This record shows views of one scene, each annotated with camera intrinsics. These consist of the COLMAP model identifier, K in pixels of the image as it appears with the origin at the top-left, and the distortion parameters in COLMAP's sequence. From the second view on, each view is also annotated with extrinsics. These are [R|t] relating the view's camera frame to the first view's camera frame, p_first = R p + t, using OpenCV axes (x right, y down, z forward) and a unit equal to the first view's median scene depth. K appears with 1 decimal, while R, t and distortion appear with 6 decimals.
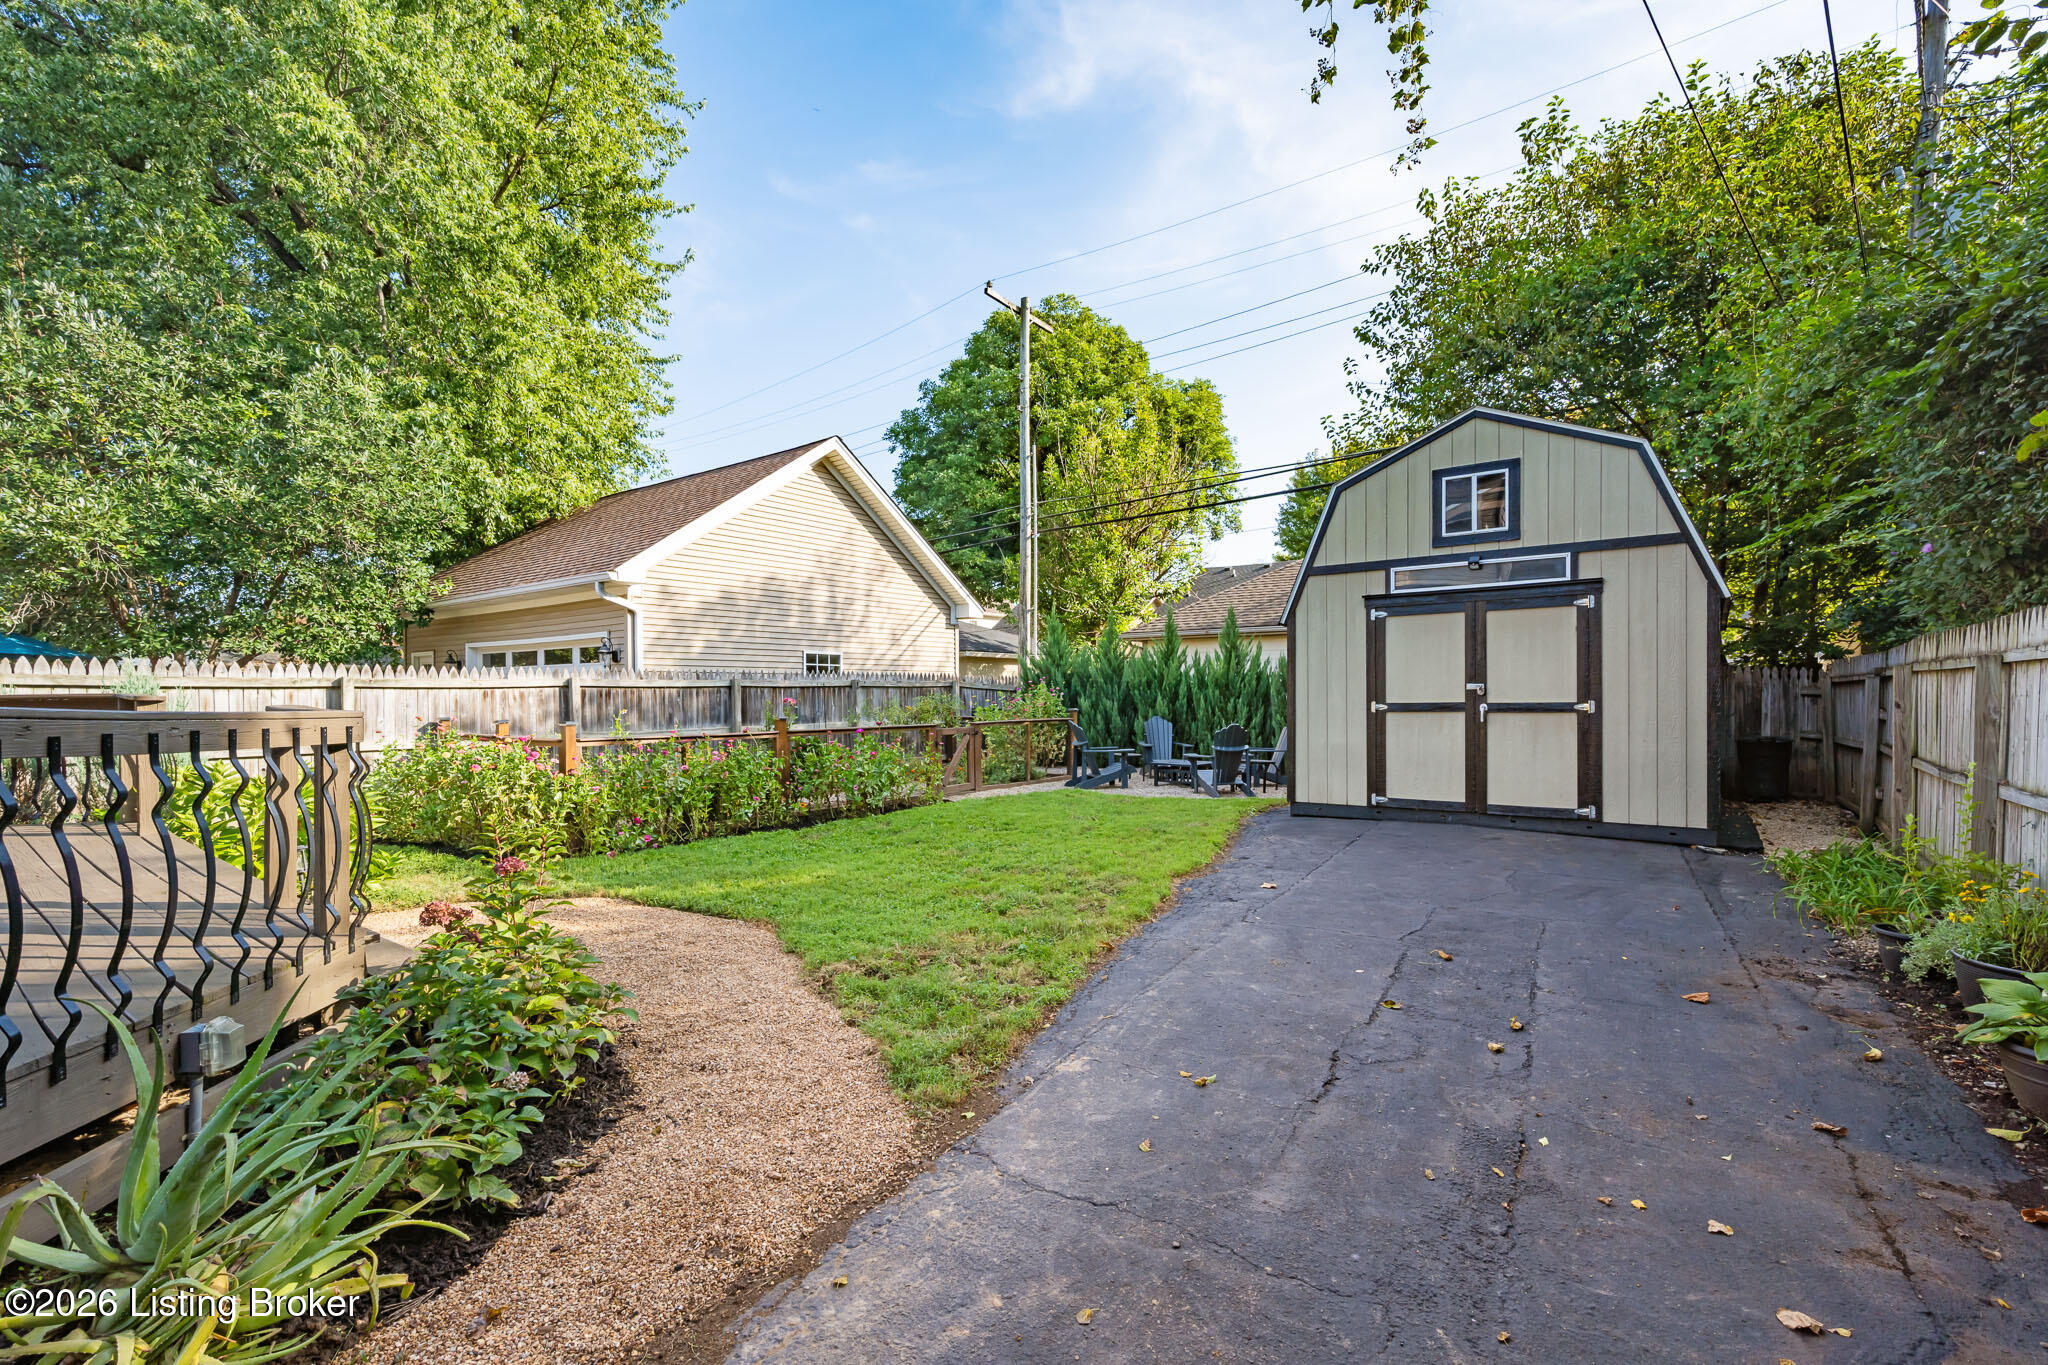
lens RADIAL K [[898.9, 0, 1036.9], [0, 898.9, 716.9], [0, 0, 1]] dist [-0.001983, 0.000384]
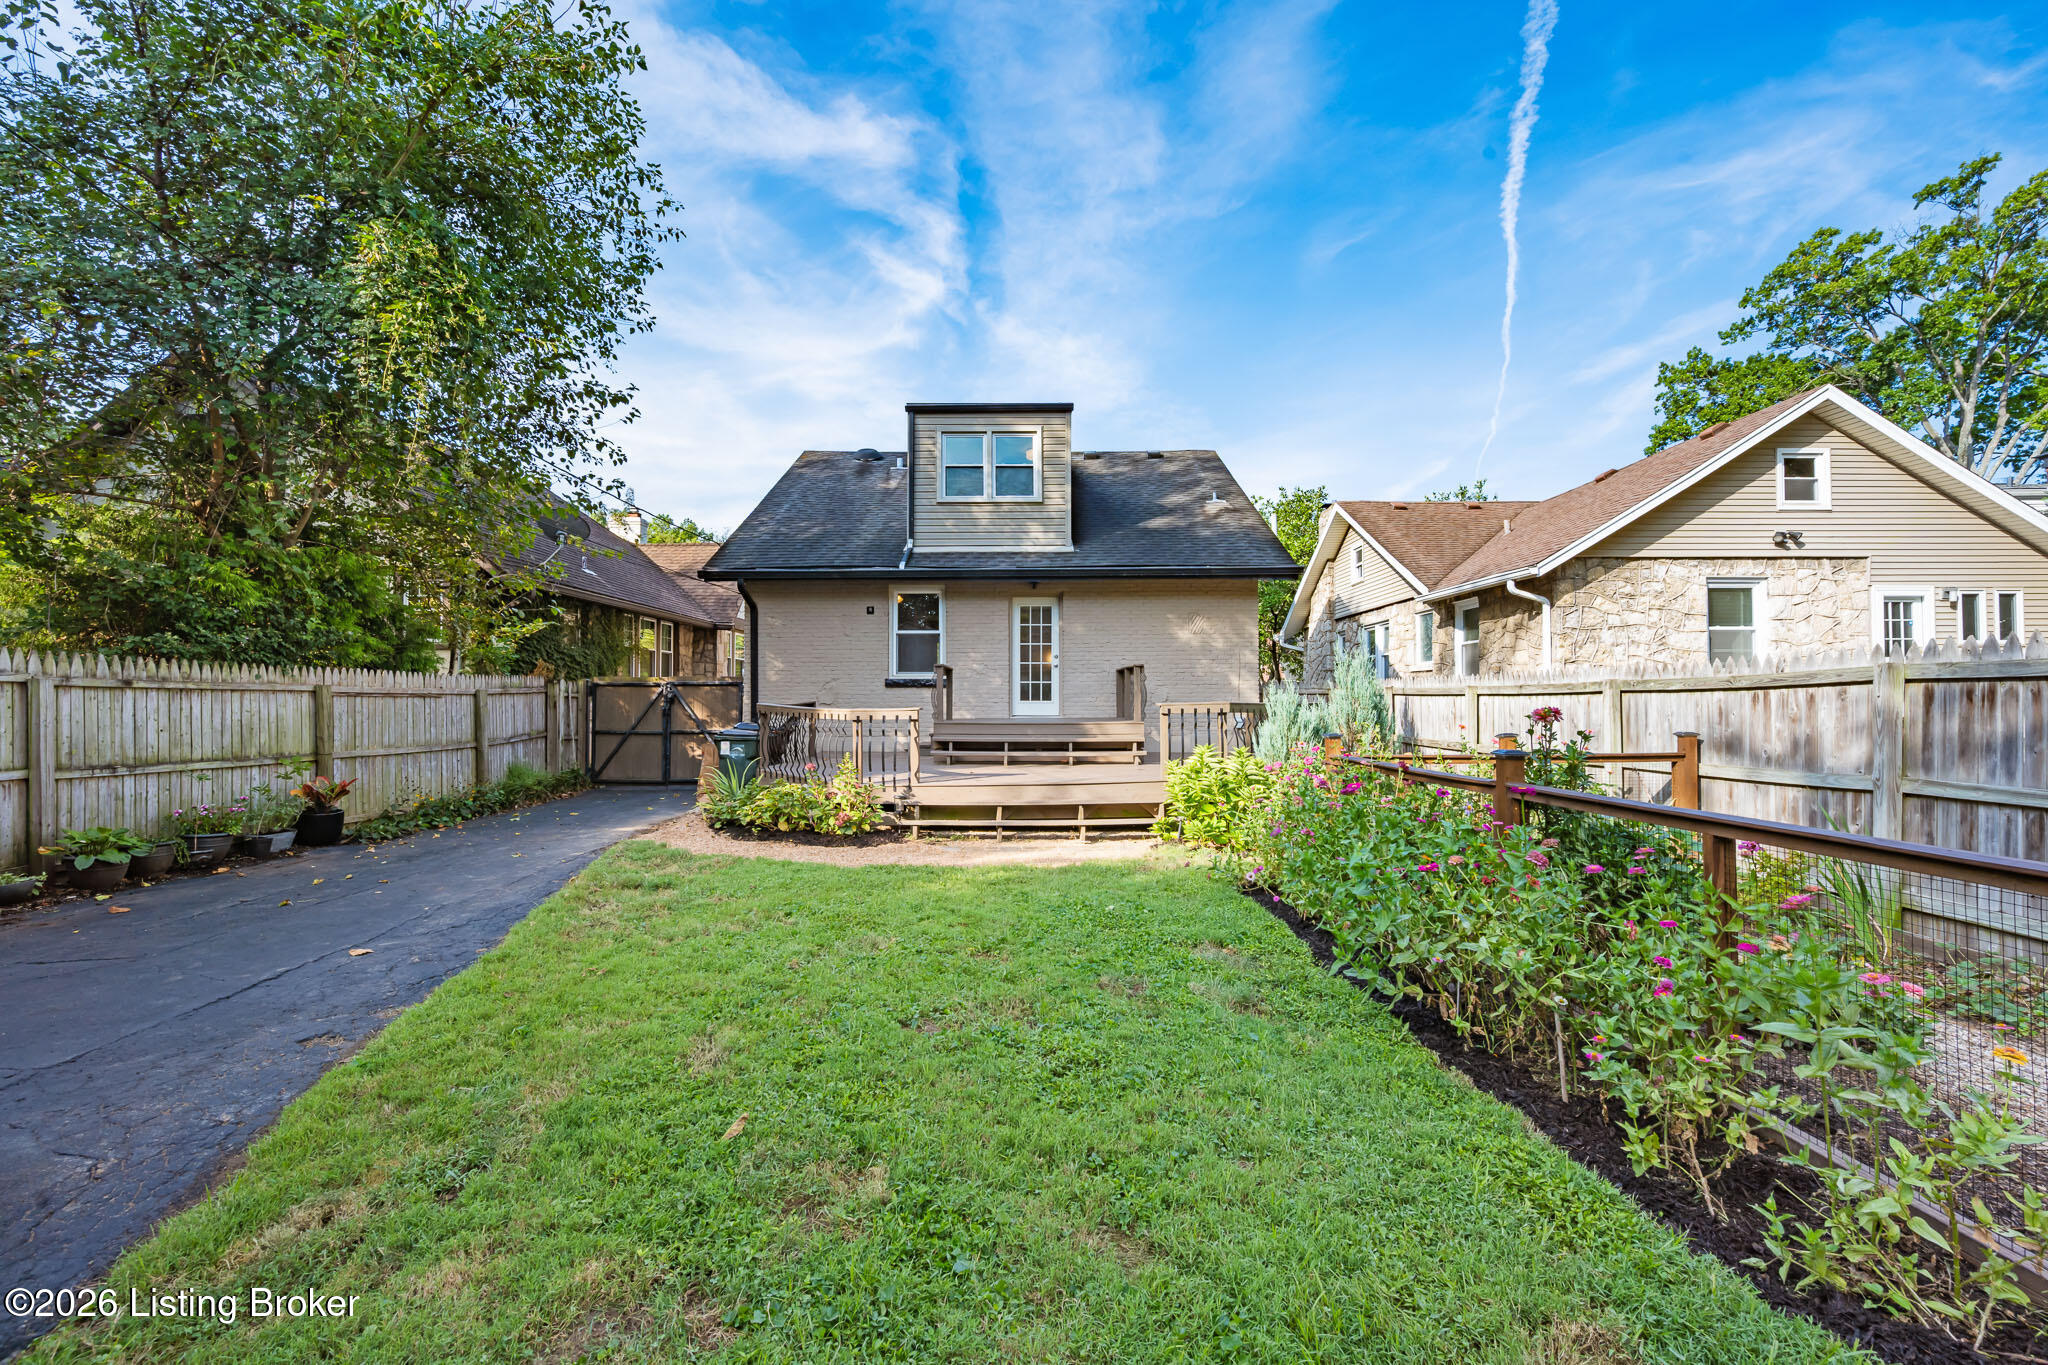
lens RADIAL K [[836.0, 0, 1037.2], [0, 836.0, 689.1], [0, 0, 1]] dist [-0.002210, -0.000586]
pose [[-0.793703, -0.005932, -0.608277, 0.092363], [-0.009543, 0.999951, 0.002700, -0.018770], [0.608231, 0.007948, -0.793721, 0.780700]]
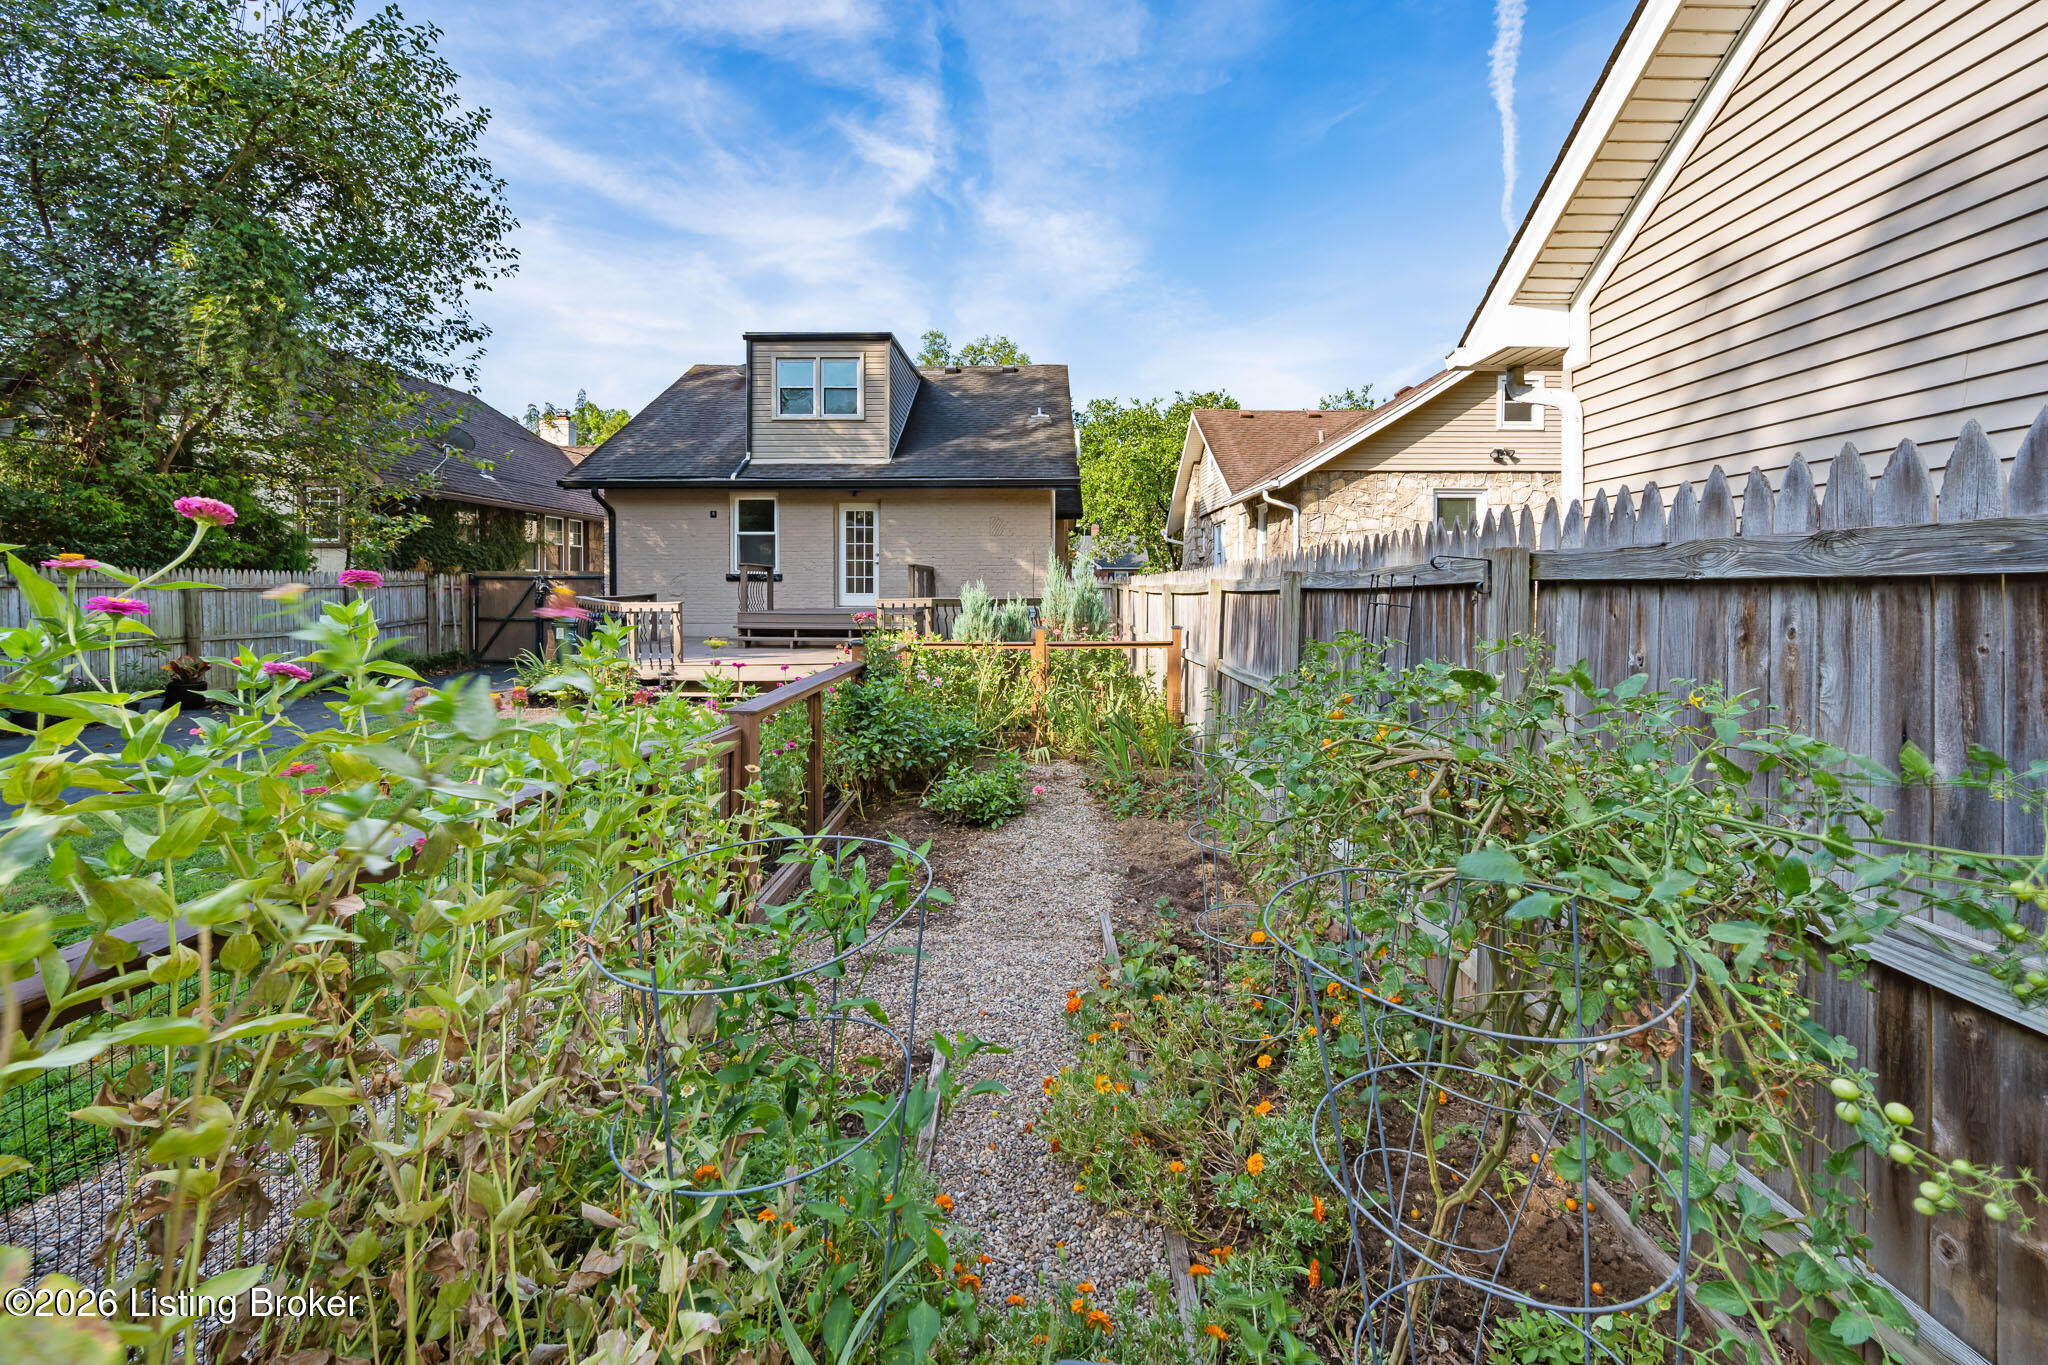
lens RADIAL K [[816.8, 0, 1034.0], [0, 816.8, 647.9], [0, 0, 1]] dist [0.004649, -0.000973]
pose [[-0.800694, 0.044867, -0.597391, -0.018860], [-0.014140, 0.995498, 0.093720, -0.035631], [0.598907, 0.083488, -0.796455, 1.030713]]
